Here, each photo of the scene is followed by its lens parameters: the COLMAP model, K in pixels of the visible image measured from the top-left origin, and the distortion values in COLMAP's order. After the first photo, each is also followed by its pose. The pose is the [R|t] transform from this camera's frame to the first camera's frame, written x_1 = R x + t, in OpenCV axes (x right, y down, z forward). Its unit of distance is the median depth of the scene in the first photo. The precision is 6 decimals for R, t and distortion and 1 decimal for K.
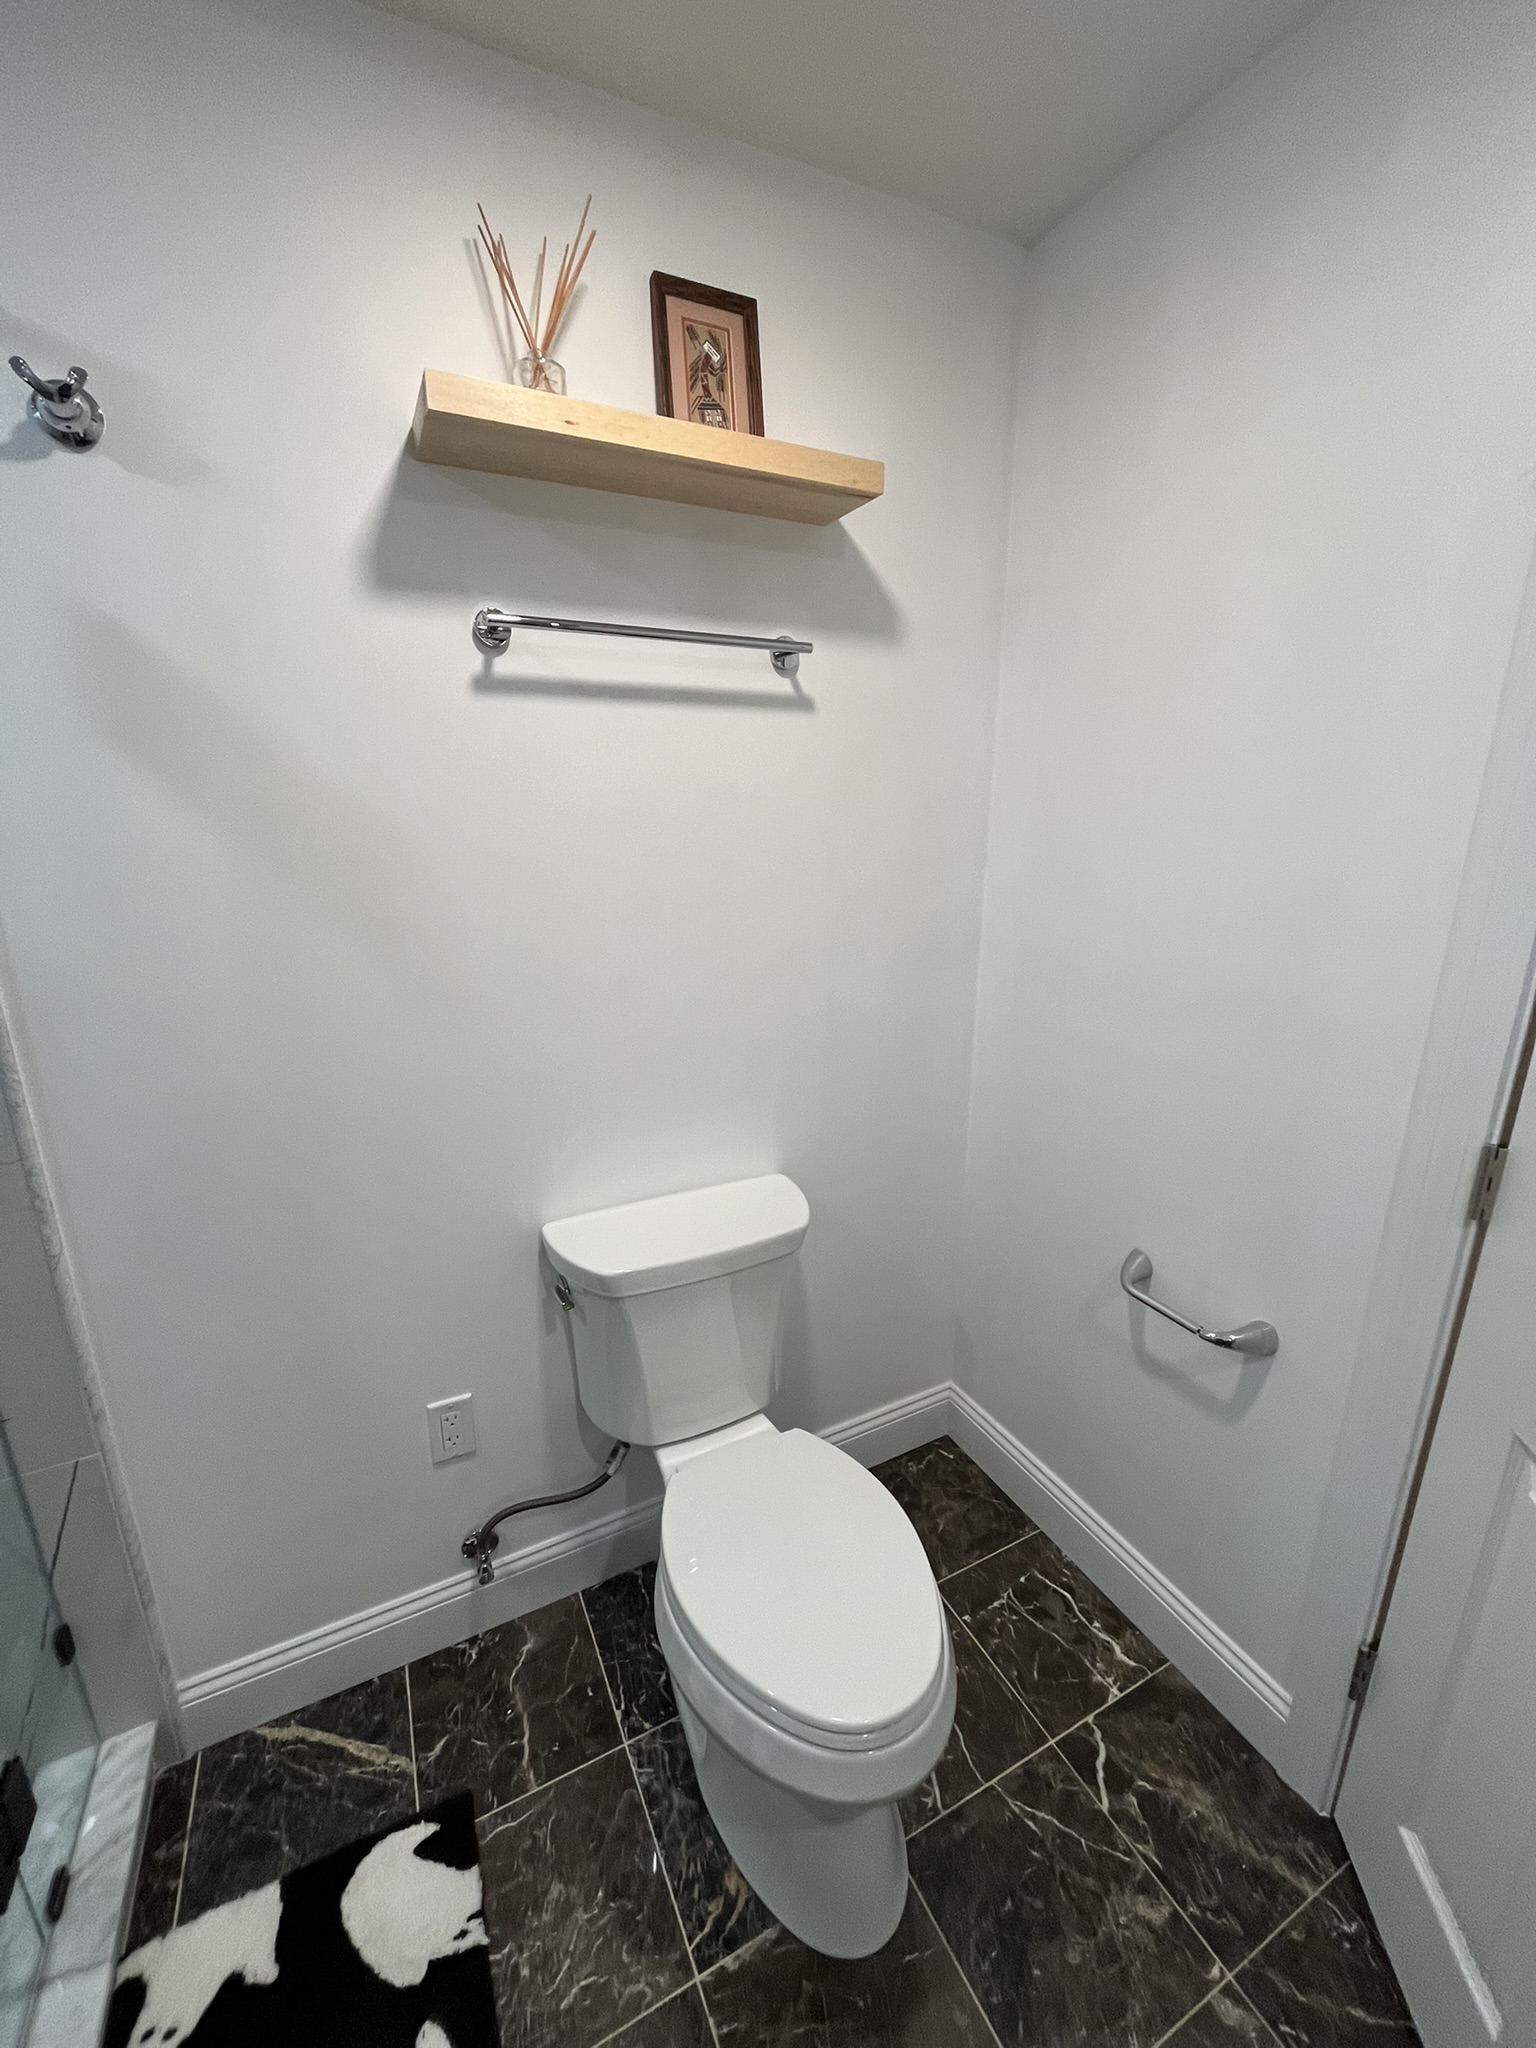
lens RADIAL K [[824.5, 0, 754.9], [0, 824.5, 1022.4], [0, 0, 1]] dist [-0.004679, 0.000691]
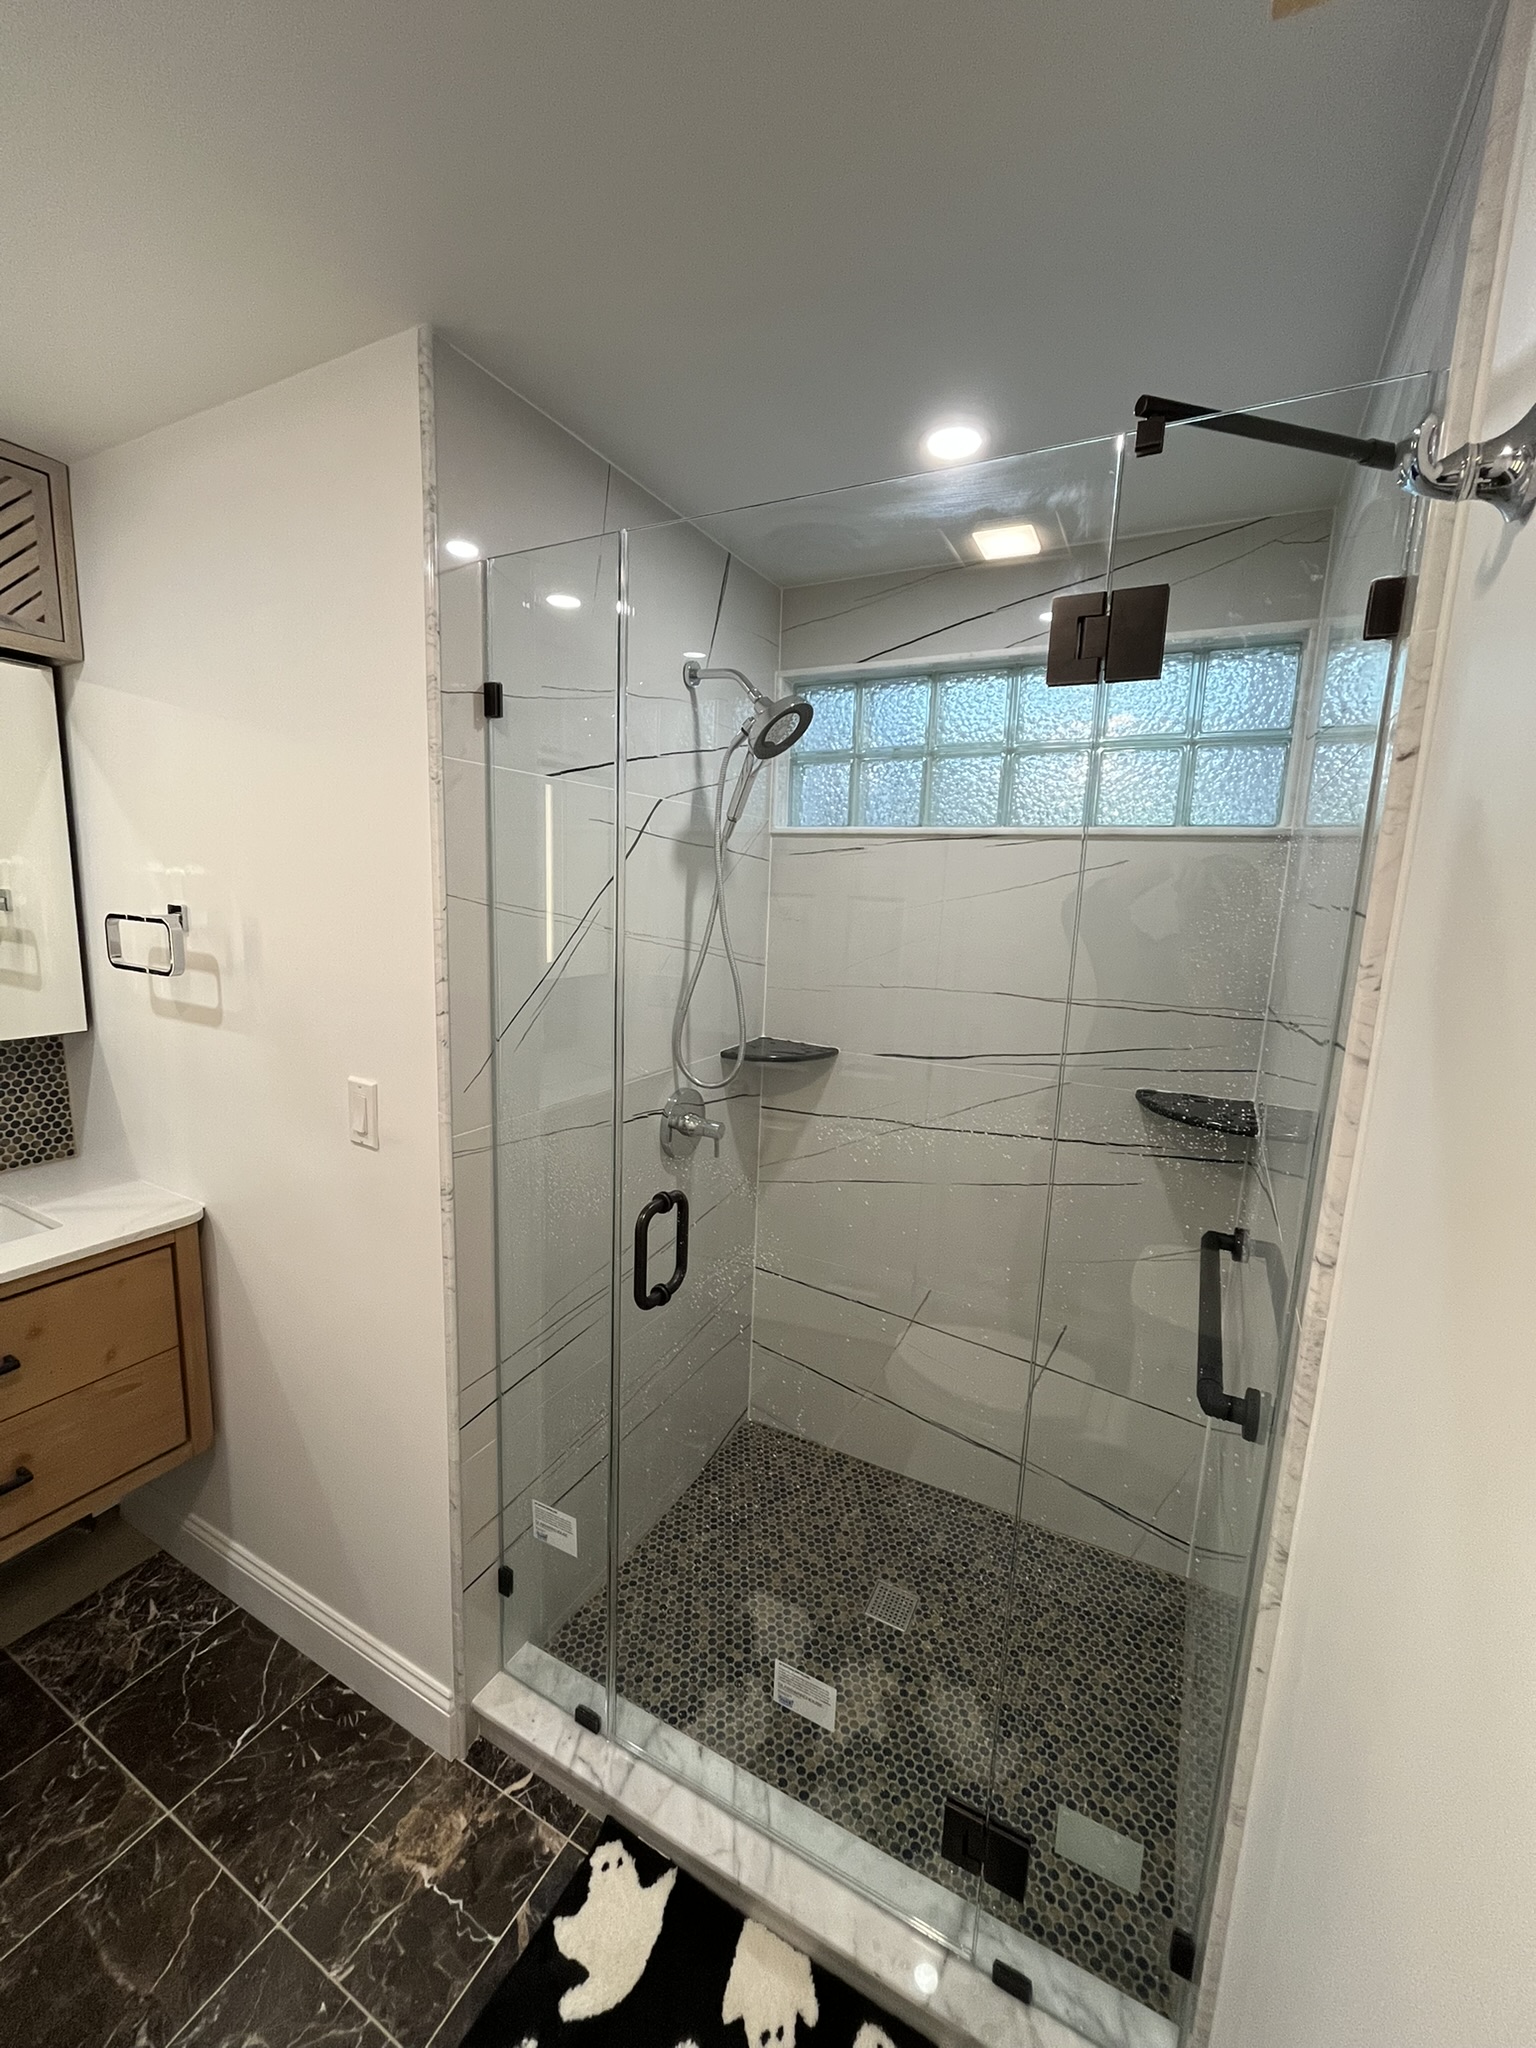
lens RADIAL K [[824.5, 0, 763.1], [0, 824.5, 1020.3], [0, 0, 1]] dist [-0.004679, 0.000691]
pose [[-0.814118, 0.071171, -0.576322, -0.046314], [-0.182197, 0.911039, 0.369880, -0.386526], [0.551377, 0.406130, -0.728726, 0.974017]]
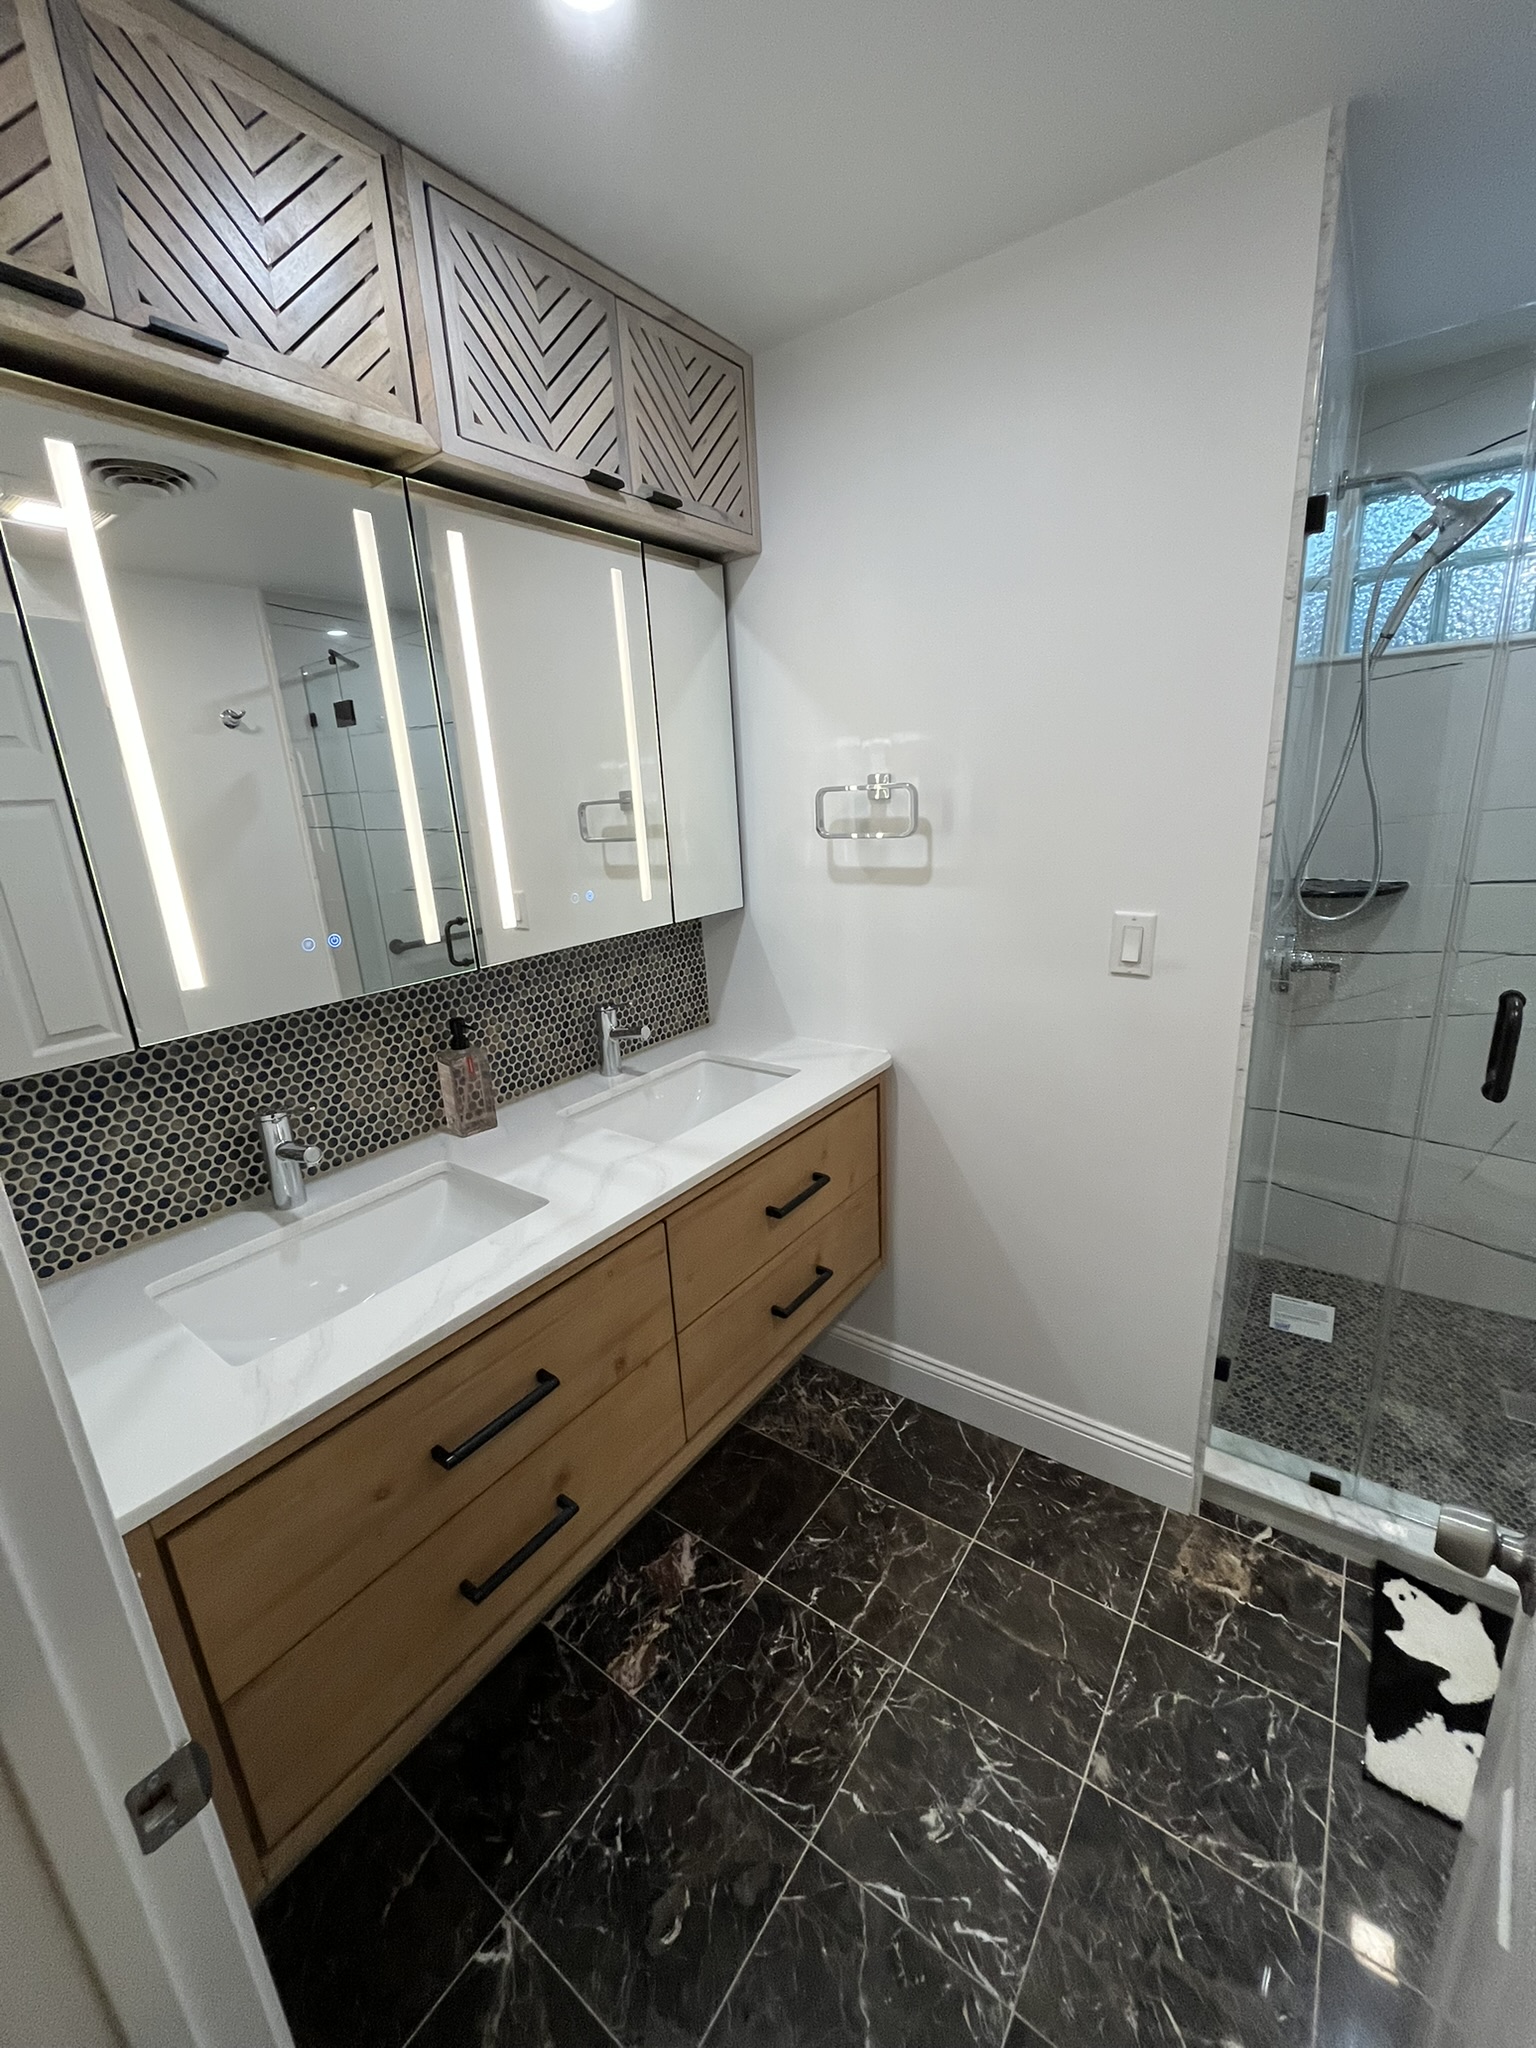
lens RADIAL K [[824.5, 0, 766.0], [0, 824.5, 1019.7], [0, 0, 1]] dist [-0.004679, 0.000691]
pose [[-0.886255, 0.177567, -0.427810, 0.817931], [-0.060100, 0.871713, 0.486318, -0.207212], [0.459282, 0.456713, -0.761888, 0.612543]]
